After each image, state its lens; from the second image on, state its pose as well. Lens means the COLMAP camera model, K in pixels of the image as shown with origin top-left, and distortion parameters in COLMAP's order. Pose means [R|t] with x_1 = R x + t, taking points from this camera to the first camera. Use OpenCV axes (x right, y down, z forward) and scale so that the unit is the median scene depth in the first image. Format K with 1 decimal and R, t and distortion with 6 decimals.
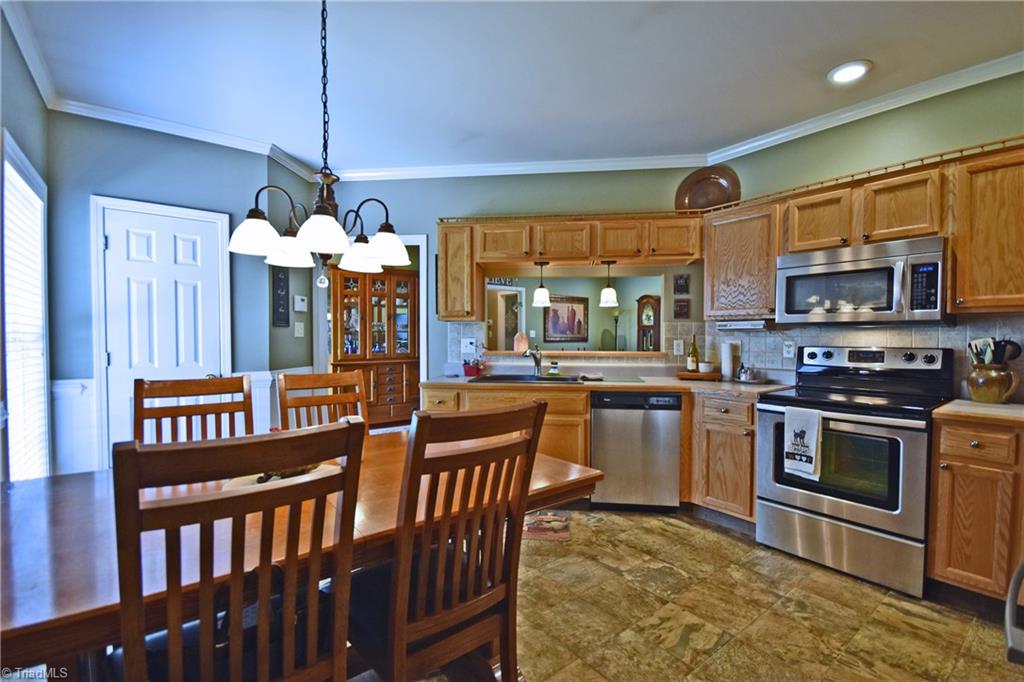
lens RADIAL K [[446.2, 0, 506.6], [0, 446.2, 344.6], [0, 0, 1]] dist [0.001507, -0.000109]
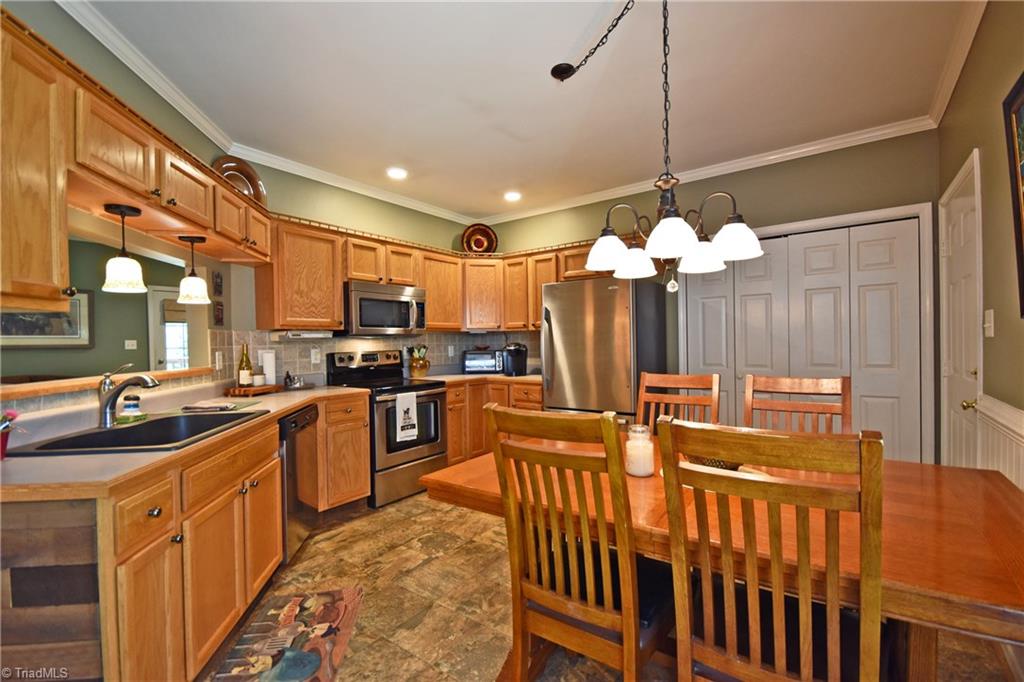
lens RADIAL K [[448.4, 0, 513.6], [0, 448.4, 347.4], [0, 0, 1]] dist [-0.001287, -0.000586]
pose [[-0.289797, -0.008602, 0.957049, -0.769367], [0.031007, 0.999350, 0.018371, -0.021063], [-0.956586, 0.035000, -0.289342, 0.994983]]
